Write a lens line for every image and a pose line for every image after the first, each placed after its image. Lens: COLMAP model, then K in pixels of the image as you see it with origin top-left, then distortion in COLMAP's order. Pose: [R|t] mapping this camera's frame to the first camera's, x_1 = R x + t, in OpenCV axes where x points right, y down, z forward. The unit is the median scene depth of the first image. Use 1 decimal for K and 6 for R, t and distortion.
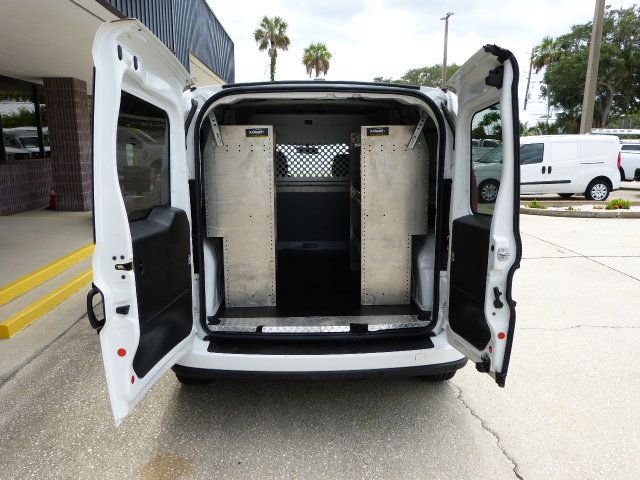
lens RADIAL K [[477.3, 0, 316.7], [0, 477.3, 240.9], [0, 0, 1]] dist [-0.029616, 0.020475]
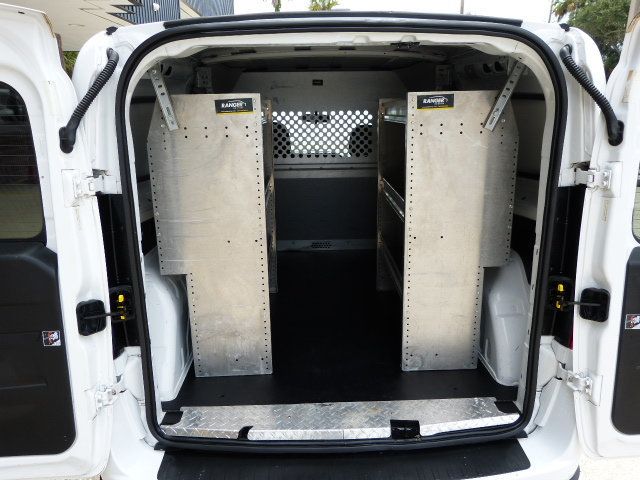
lens RADIAL K [[477.3, 0, 318.5], [0, 477.3, 241.5], [0, 0, 1]] dist [-0.029616, 0.020475]
pose [[0.999877, -0.007588, -0.013715, -0.011827], [0.008763, 0.996104, 0.087752, -0.103062], [0.012996, -0.087861, 0.996048, 0.369733]]
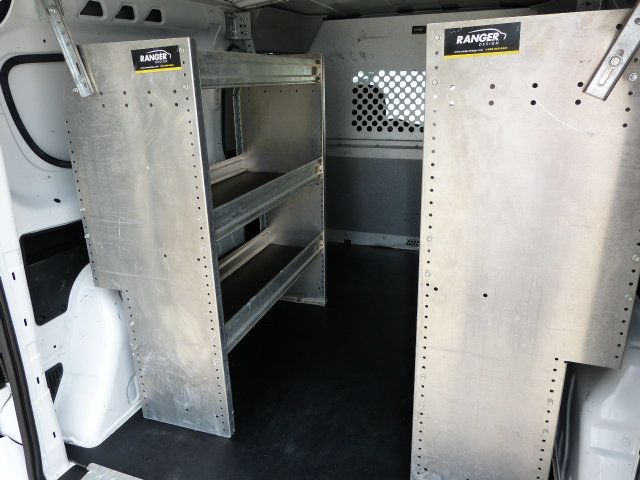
lens RADIAL K [[477.3, 0, 314.9], [0, 477.3, 242.3], [0, 0, 1]] dist [-0.029616, 0.020475]
pose [[0.919339, 0.108910, -0.378094, 0.152195], [-0.047951, 0.984778, 0.167071, -0.141295], [0.390534, -0.135465, 0.910567, 0.637538]]
